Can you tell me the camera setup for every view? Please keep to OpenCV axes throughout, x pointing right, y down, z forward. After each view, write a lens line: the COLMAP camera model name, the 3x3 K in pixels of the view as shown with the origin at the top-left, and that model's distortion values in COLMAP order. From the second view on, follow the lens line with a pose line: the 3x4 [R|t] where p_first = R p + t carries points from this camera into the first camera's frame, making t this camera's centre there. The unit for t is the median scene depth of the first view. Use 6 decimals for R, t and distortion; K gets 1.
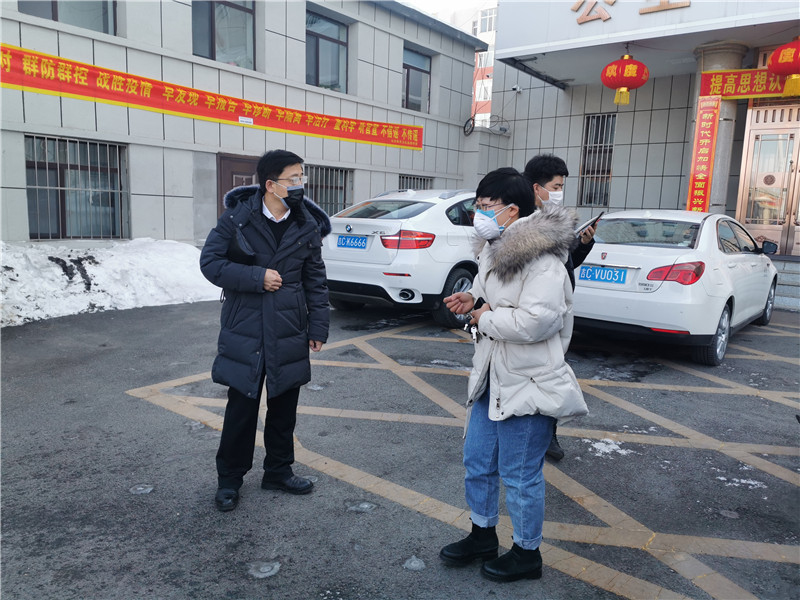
lens RADIAL K [[620.4, 0, 400.0], [0, 620.4, 300.0], [0, 0, 1]] dist [-0.007178, -0.004754]
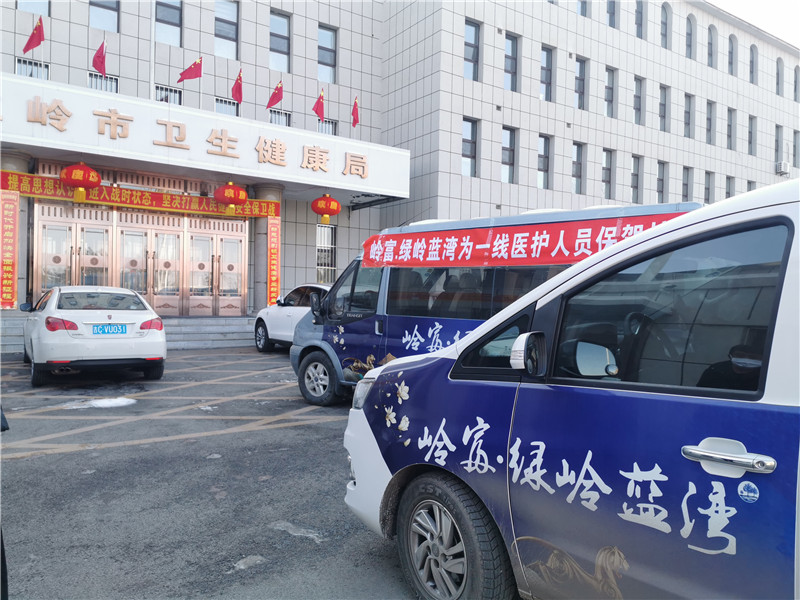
lens RADIAL K [[620.4, 0, 400.0], [0, 620.4, 300.0], [0, 0, 1]] dist [-0.007178, -0.004754]
pose [[0.299375, -0.031832, 0.953604, -0.451916], [0.129063, 0.991609, -0.007418, -0.004336], [-0.945366, 0.125296, 0.300971, -0.079570]]
